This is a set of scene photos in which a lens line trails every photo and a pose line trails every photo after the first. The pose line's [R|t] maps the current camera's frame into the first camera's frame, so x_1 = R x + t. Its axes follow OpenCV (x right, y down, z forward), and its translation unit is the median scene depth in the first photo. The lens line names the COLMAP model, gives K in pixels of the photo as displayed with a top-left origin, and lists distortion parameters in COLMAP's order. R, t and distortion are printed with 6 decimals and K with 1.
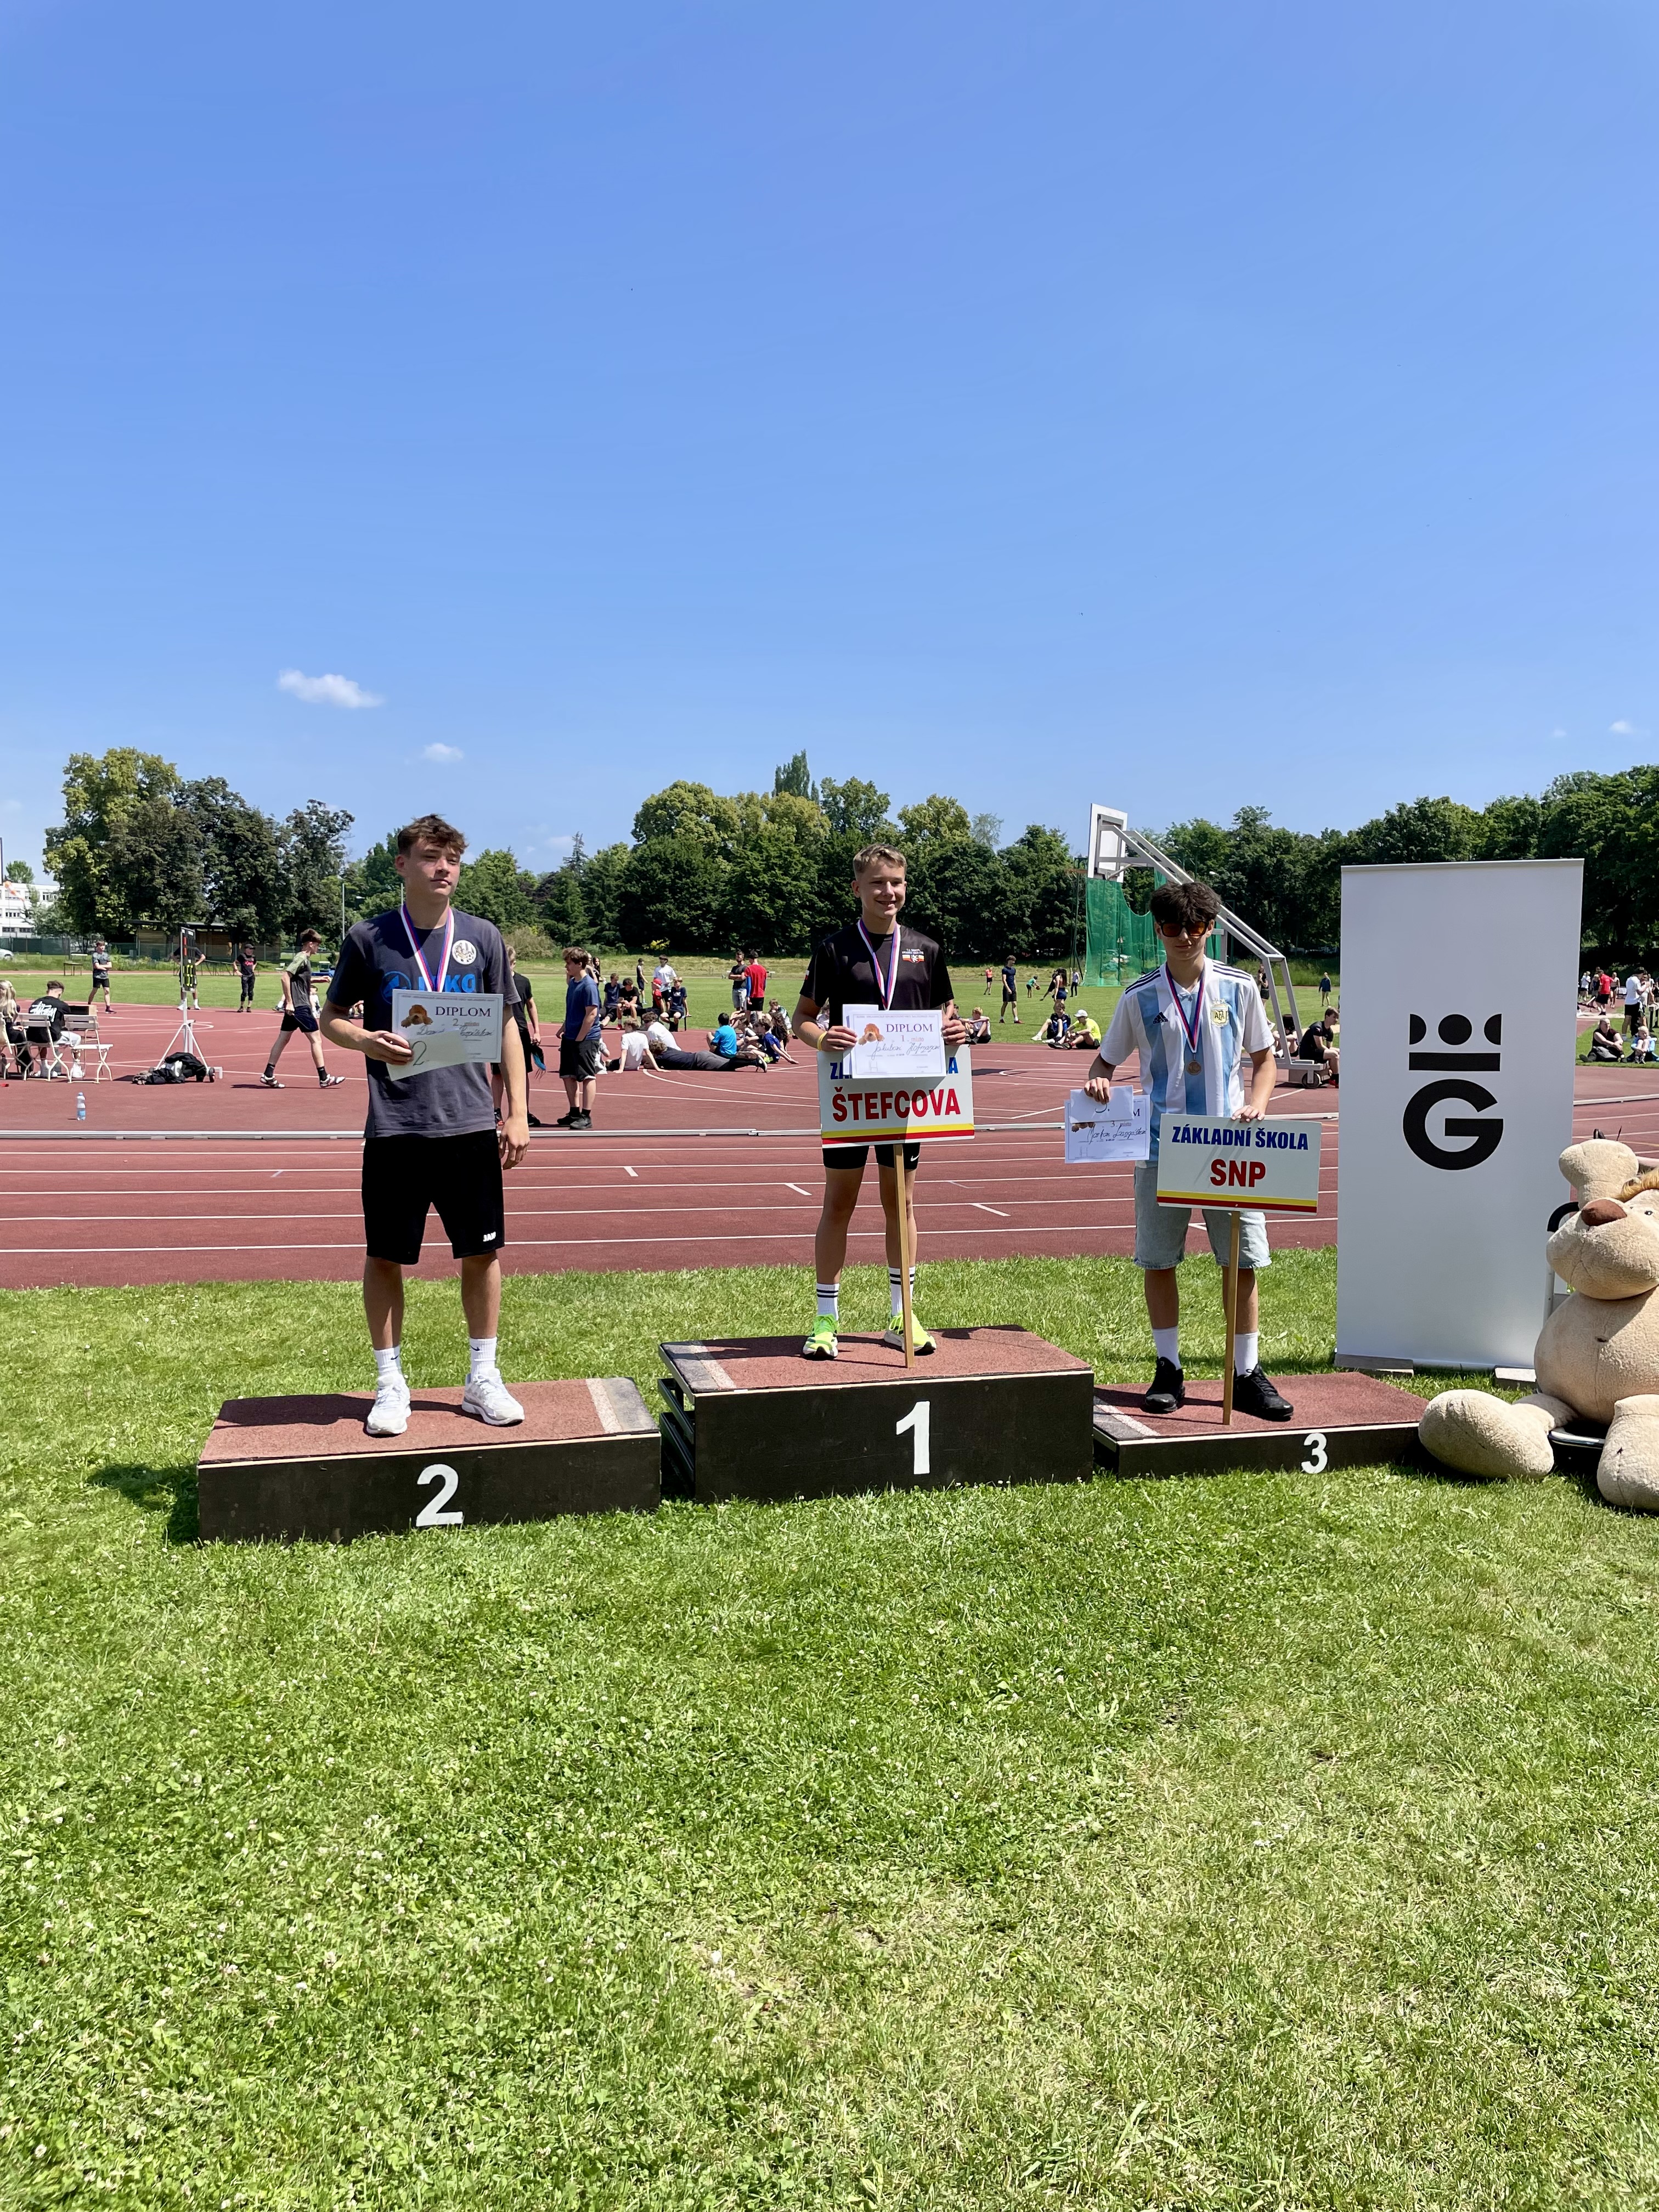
lens RADIAL K [[1739.8, 0, 818.9], [0, 1739.8, 1104.2], [0, 0, 1]] dist [0.092117, -0.132412]
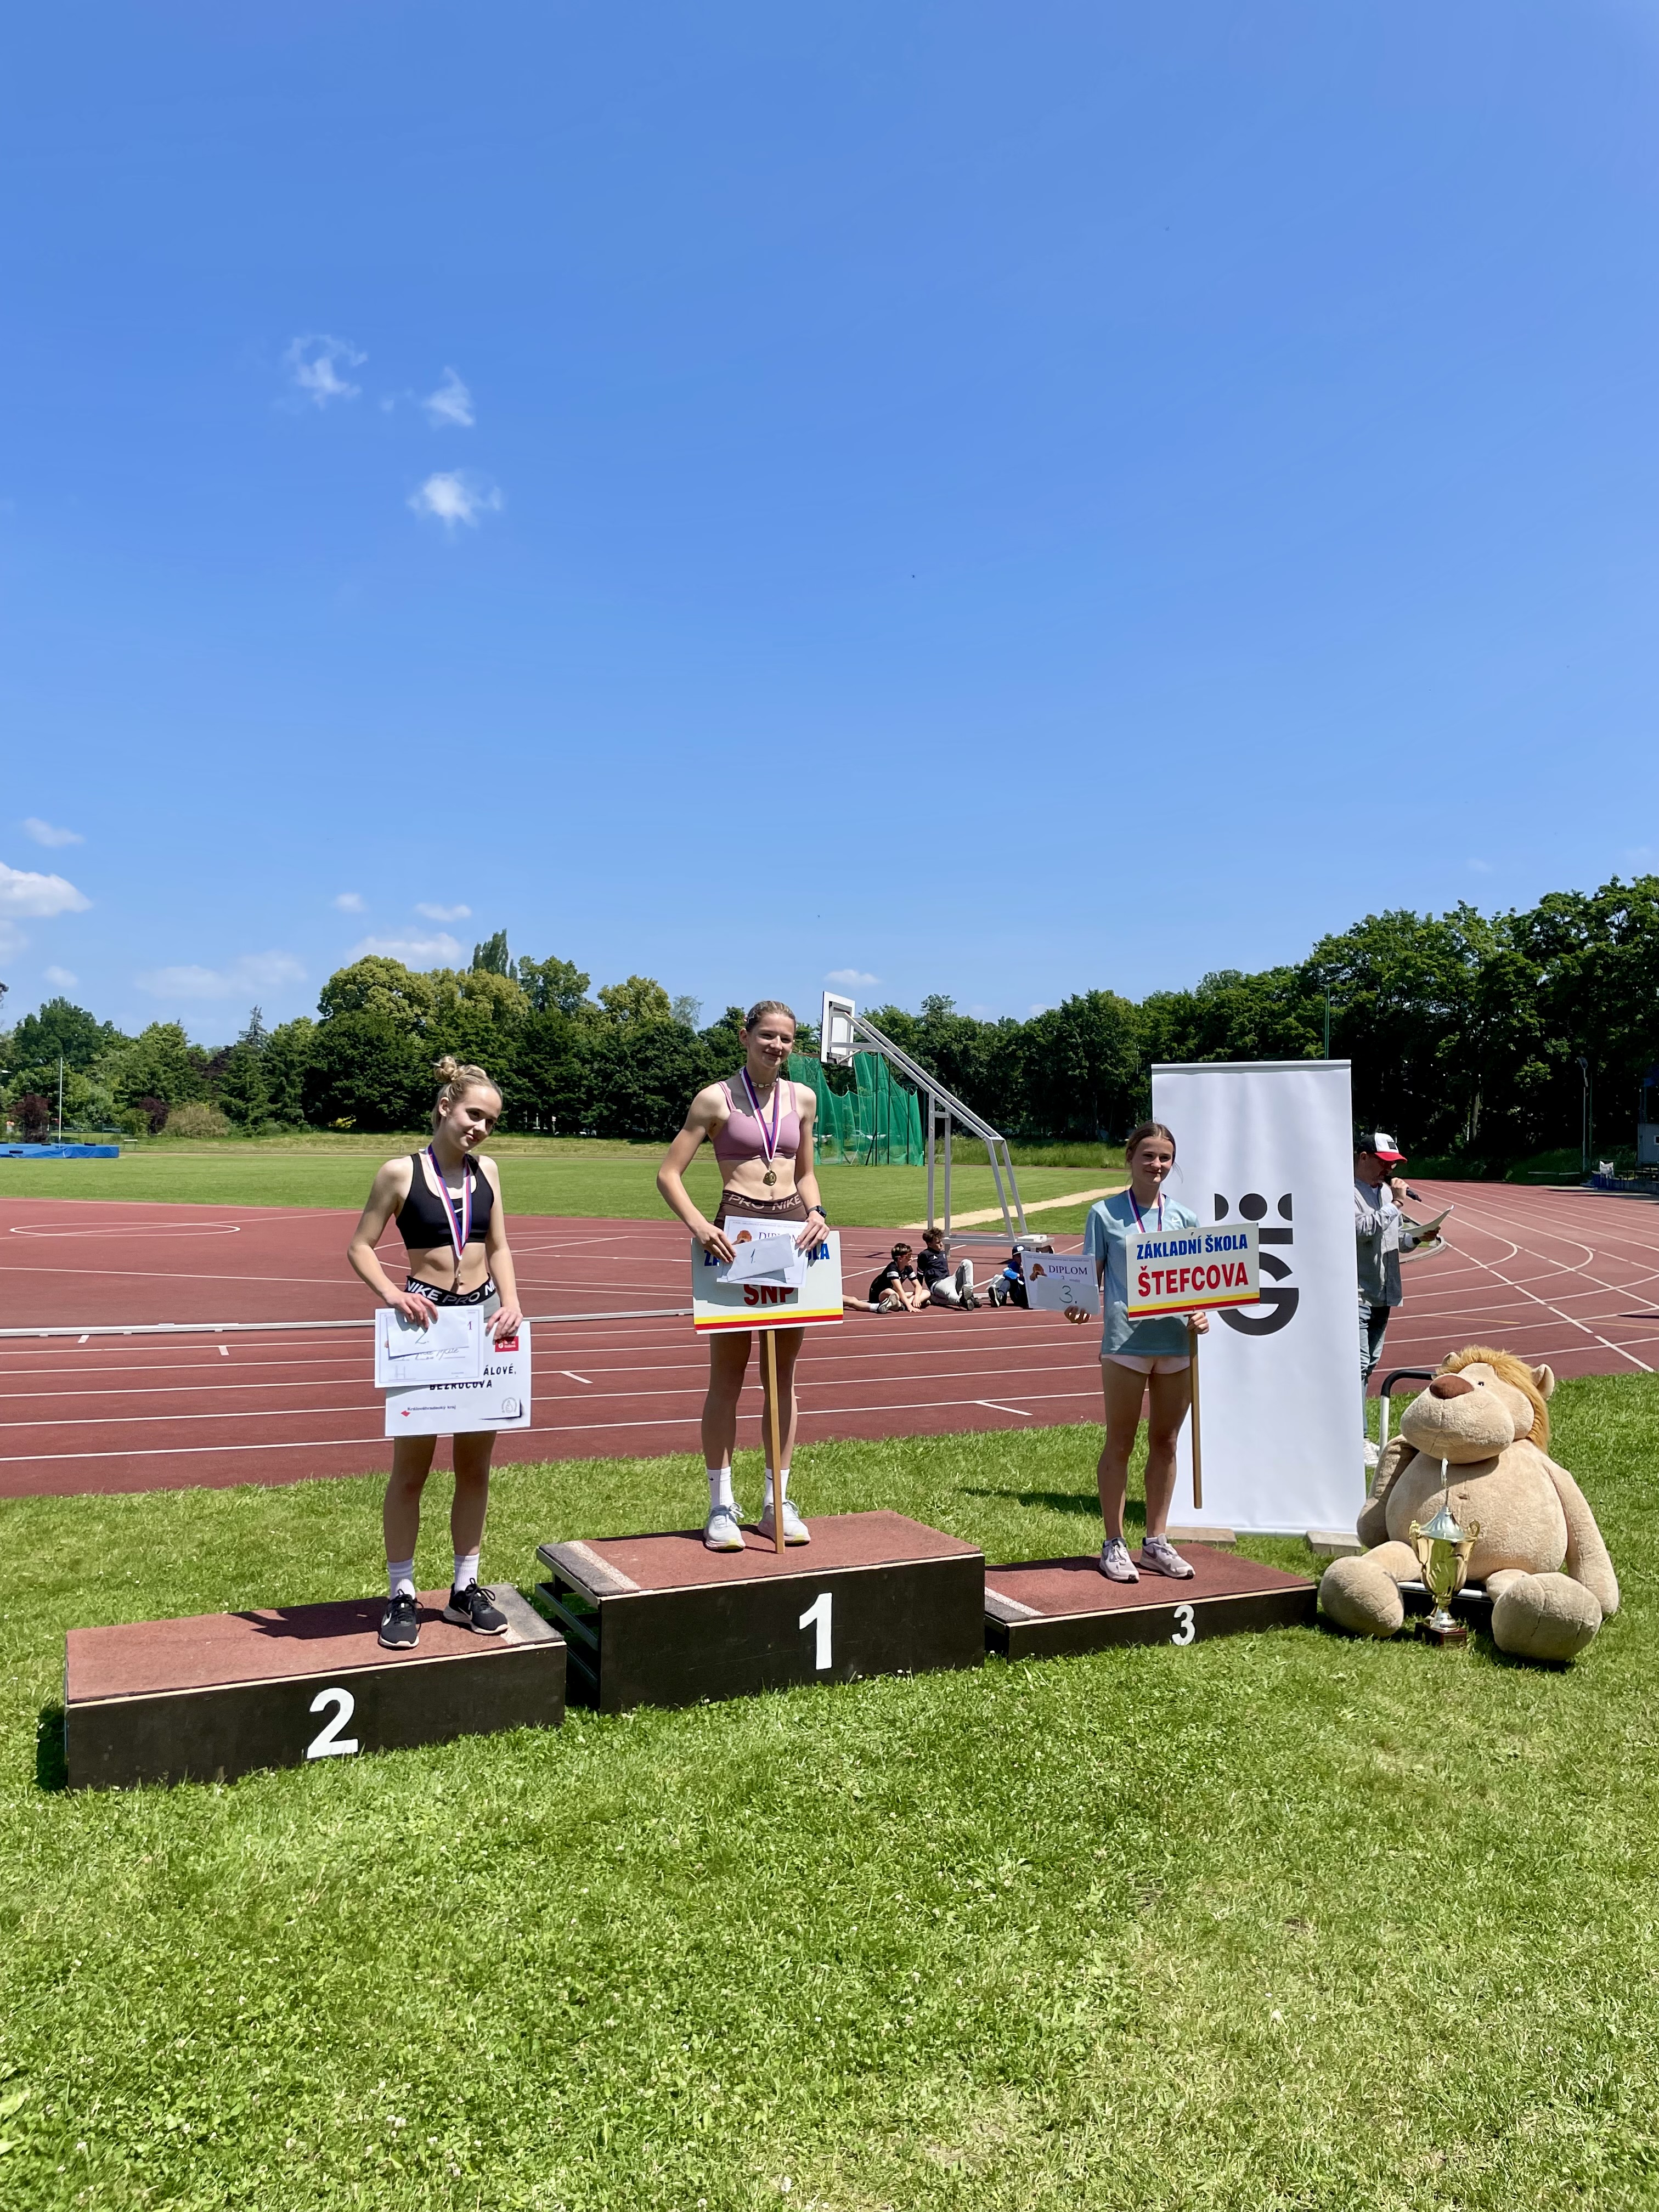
lens RADIAL K [[1739.8, 0, 862.0], [0, 1739.8, 1099.4], [0, 0, 1]] dist [0.092117, -0.132412]
pose [[0.980070, 0.006920, 0.198534, -0.095531], [0.013926, 0.994541, -0.103414, -0.004945], [-0.198166, 0.104118, 0.974623, -0.006362]]
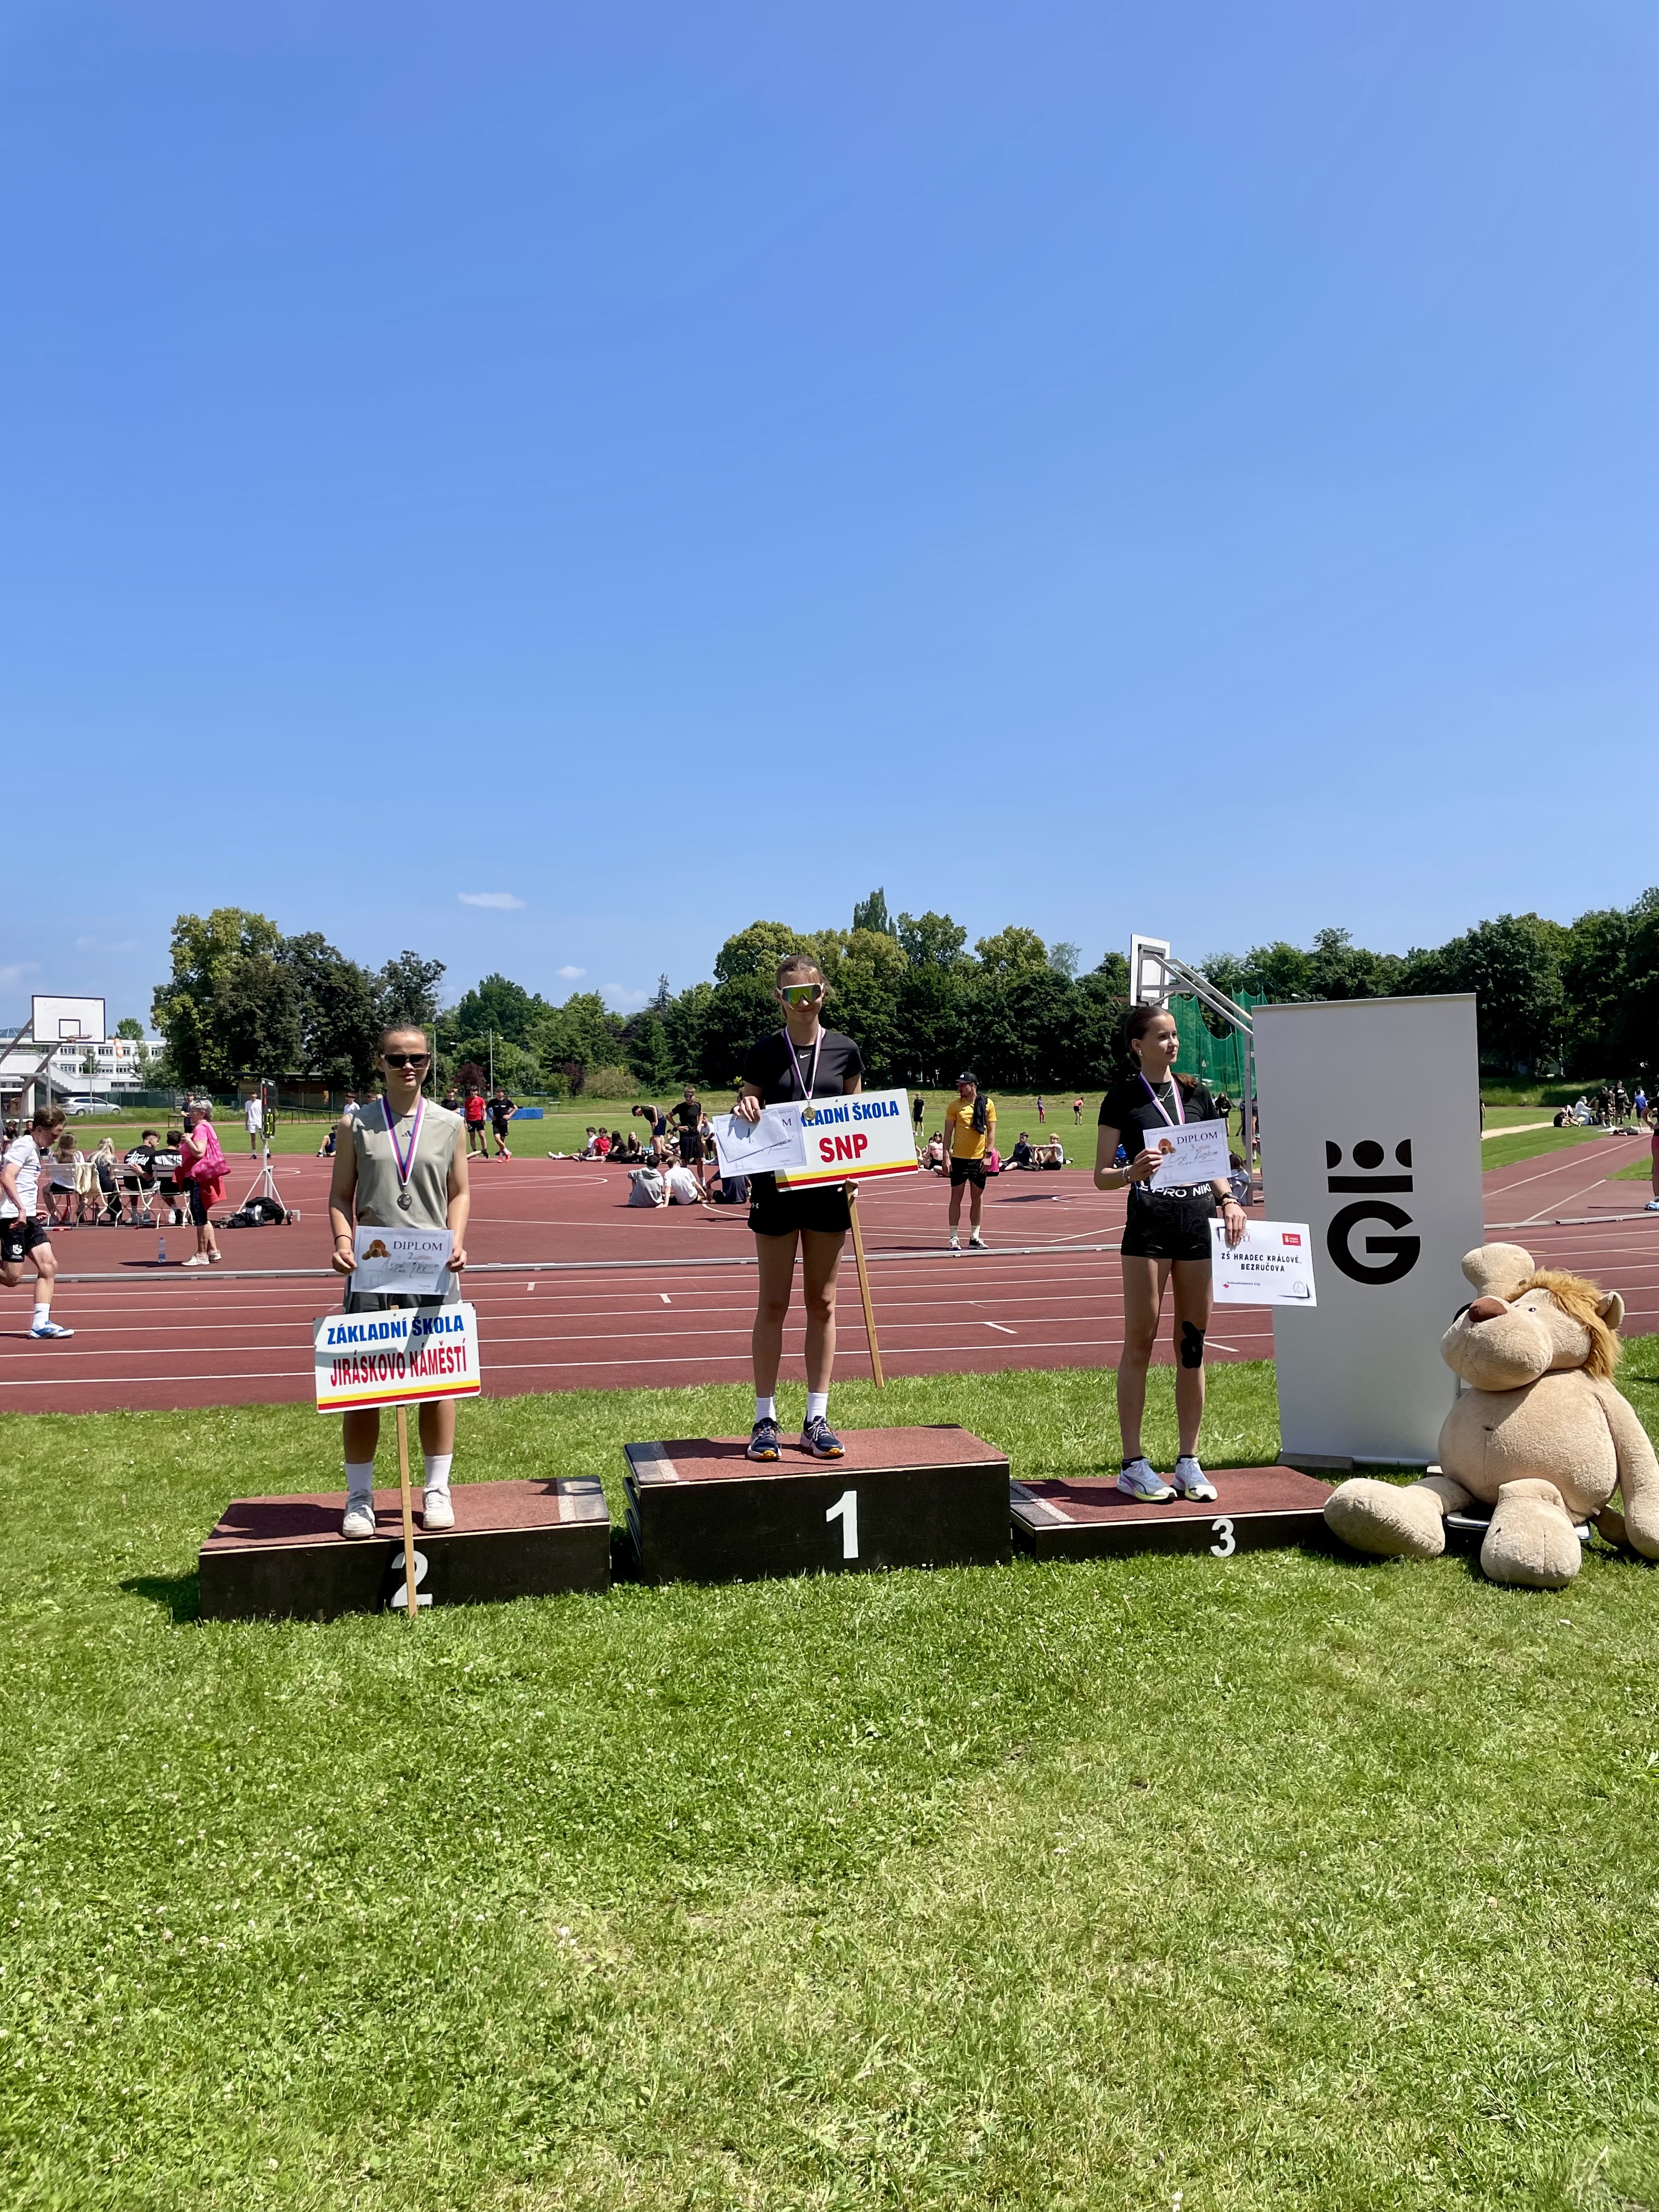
lens RADIAL K [[1739.8, 0, 808.4], [0, 1739.8, 1101.2], [0, 0, 1]] dist [0.092117, -0.132412]
pose [[0.998064, -0.025489, -0.056728, 0.081147], [0.021002, 0.996707, -0.078326, 0.008381], [0.058538, 0.076983, 0.995312, -0.096194]]
